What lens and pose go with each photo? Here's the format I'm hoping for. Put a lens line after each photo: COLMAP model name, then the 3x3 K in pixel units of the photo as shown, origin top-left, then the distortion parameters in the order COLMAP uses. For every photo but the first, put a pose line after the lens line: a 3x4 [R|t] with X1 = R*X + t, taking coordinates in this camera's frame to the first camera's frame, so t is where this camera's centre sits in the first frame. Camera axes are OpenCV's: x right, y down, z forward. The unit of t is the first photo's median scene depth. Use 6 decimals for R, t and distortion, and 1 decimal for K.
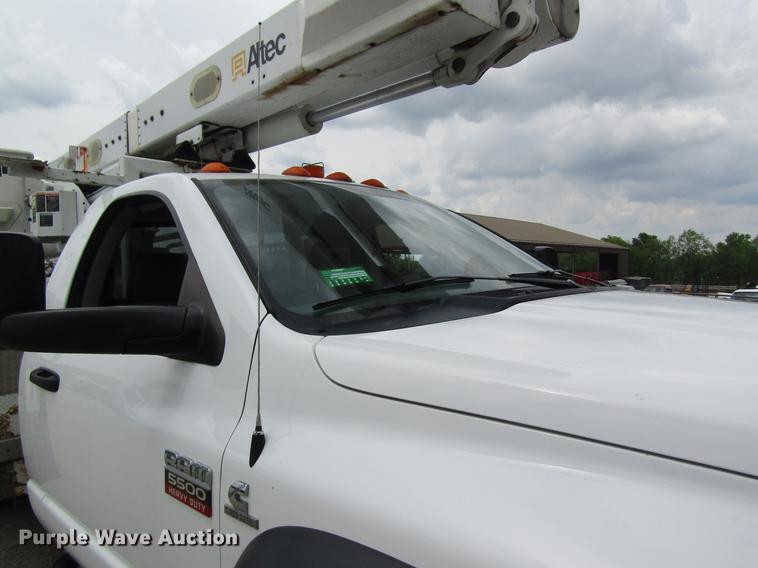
lens RADIAL K [[537.0, 0, 379.0], [0, 537.0, 284.0], [0, 0, 1]] dist [-0.006045, 0.001362]
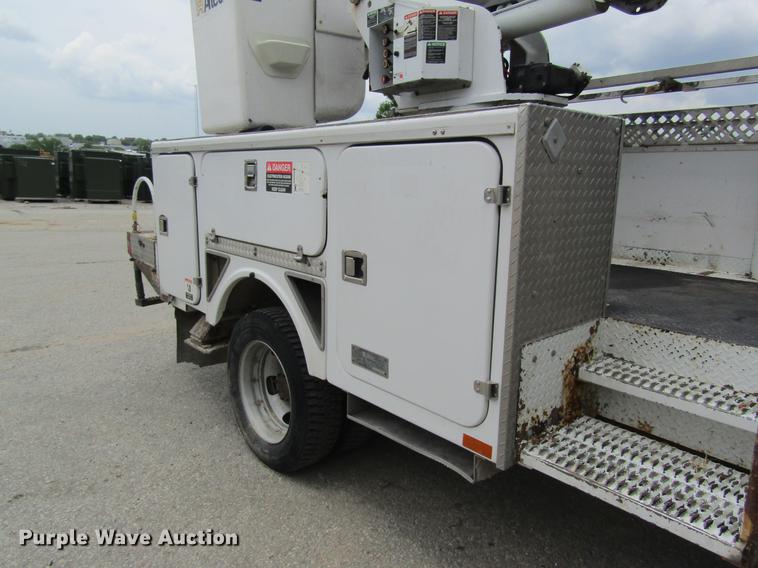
lens RADIAL K [[537.0, 0, 379.0], [0, 537.0, 284.0], [0, 0, 1]] dist [-0.006045, 0.001362]
pose [[0.995019, 0.062485, -0.077671, -1.048993], [-0.046761, 0.980688, 0.189909, 0.065869], [0.088037, -0.185331, 0.978725, 0.482579]]
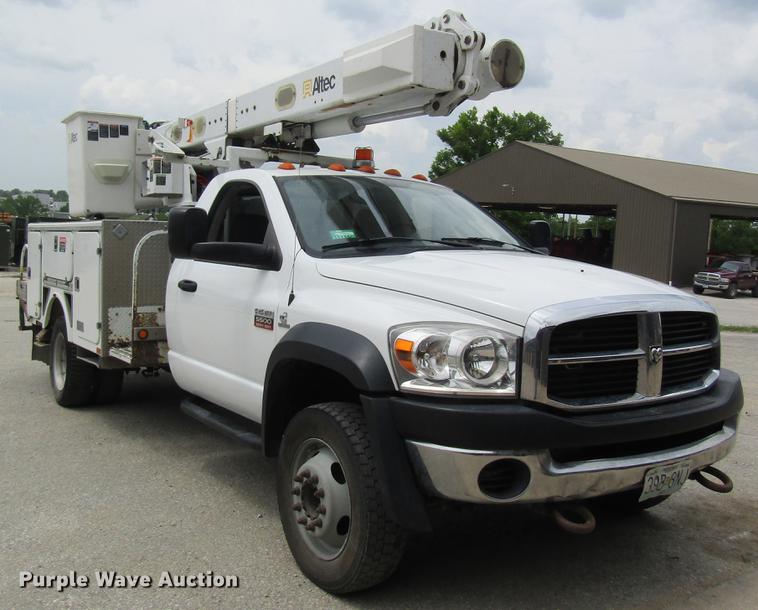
lens RADIAL K [[772.1, 0, 347.9], [0, 772.1, 283.1], [0, 0, 1]] dist [0.004737, 0.006276]
pose [[0.971590, 0.064025, -0.227848, 0.382541], [-0.054642, 0.997387, 0.047260, 0.017794], [0.230278, -0.033467, 0.972549, -1.106927]]
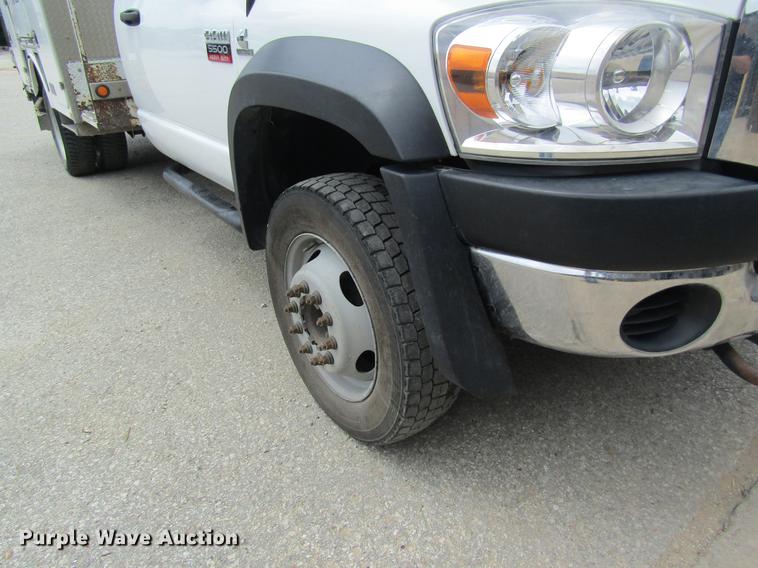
lens RADIAL K [[537.0, 0, 379.0], [0, 537.0, 284.0], [0, 0, 1]] dist [-0.006045, 0.001362]
pose [[0.984365, 0.076616, -0.158607, 0.192597], [0.001526, 0.896704, 0.442629, 0.152849], [0.176136, -0.435950, 0.882566, -0.277415]]
